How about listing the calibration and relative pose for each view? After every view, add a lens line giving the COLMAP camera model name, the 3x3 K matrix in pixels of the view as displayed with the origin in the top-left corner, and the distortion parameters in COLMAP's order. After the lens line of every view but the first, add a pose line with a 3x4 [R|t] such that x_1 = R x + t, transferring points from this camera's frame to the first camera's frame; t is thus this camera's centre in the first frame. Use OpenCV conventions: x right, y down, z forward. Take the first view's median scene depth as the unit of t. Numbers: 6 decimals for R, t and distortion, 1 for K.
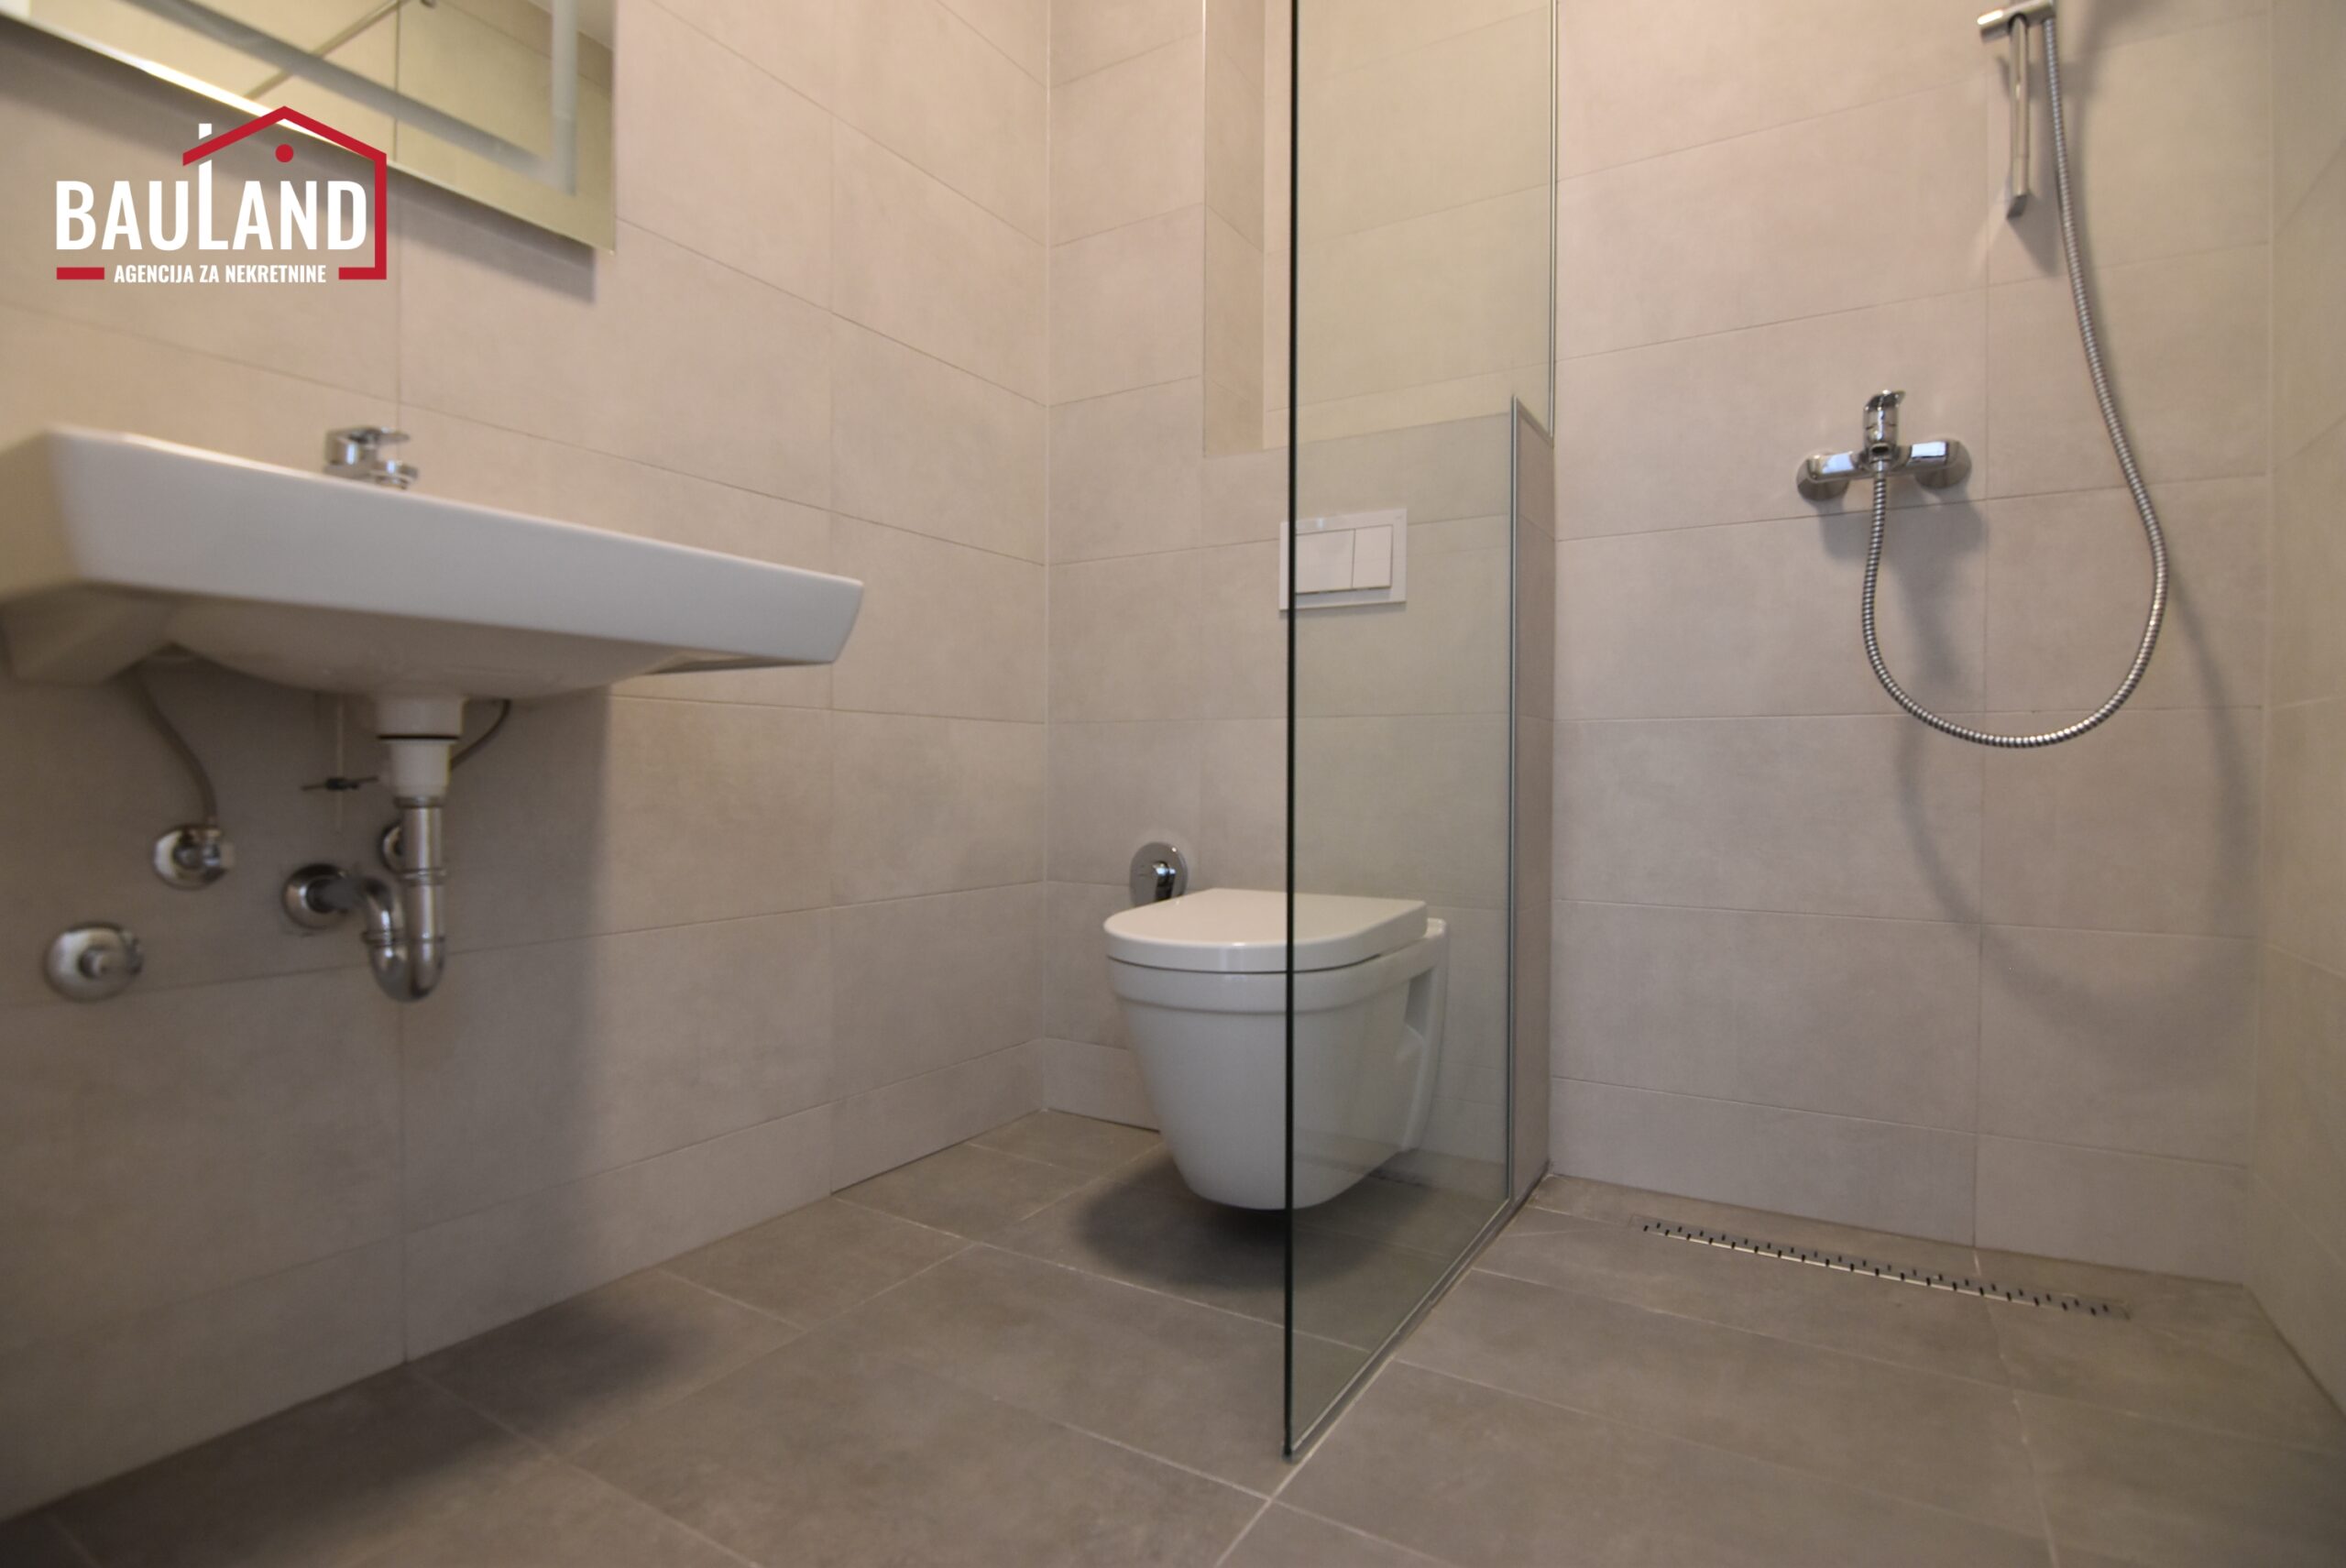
lens RADIAL K [[1144.1, 0, 1177.0], [0, 1144.1, 800.7], [0, 0, 1]] dist [-0.017495, -0.006450]
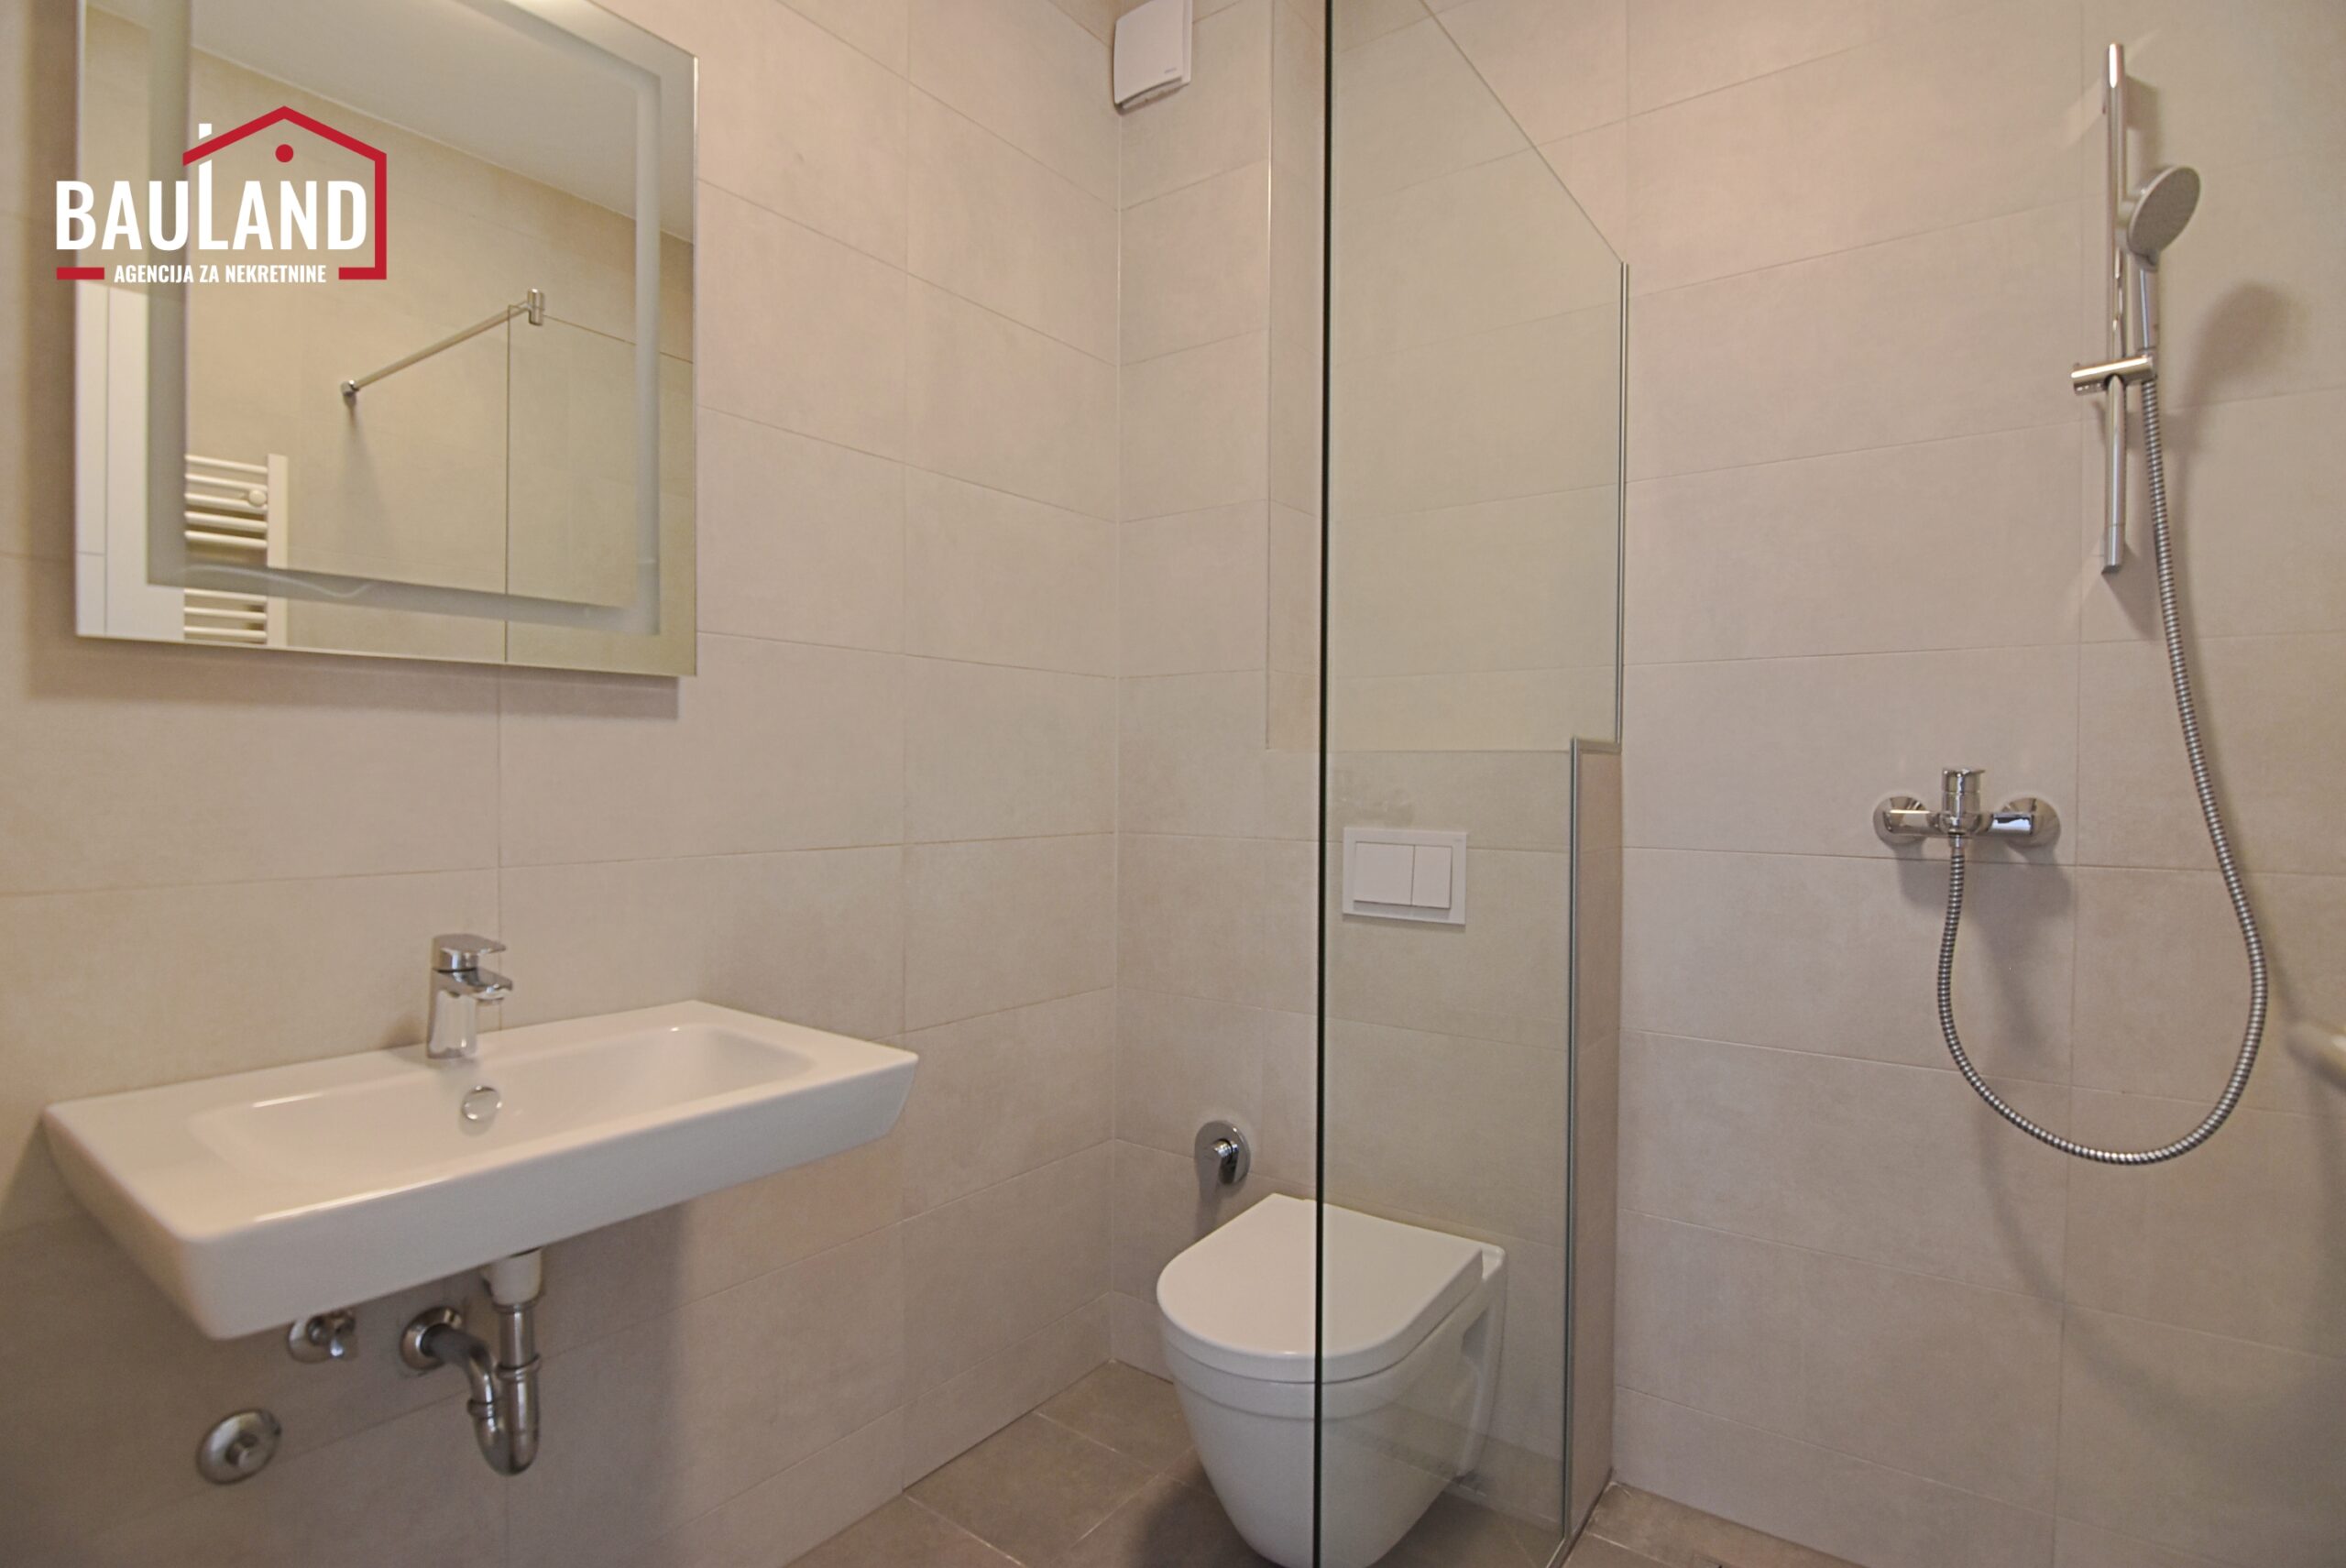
lens RADIAL K [[1144.1, 0, 1175.3], [0, 1144.1, 775.4], [0, 0, 1]] dist [-0.017495, -0.006450]
pose [[0.996140, 0.002702, -0.087732, 0.036186], [-0.003234, 0.999977, -0.005915, -0.311701], [0.087714, 0.006176, 0.996127, -0.020105]]
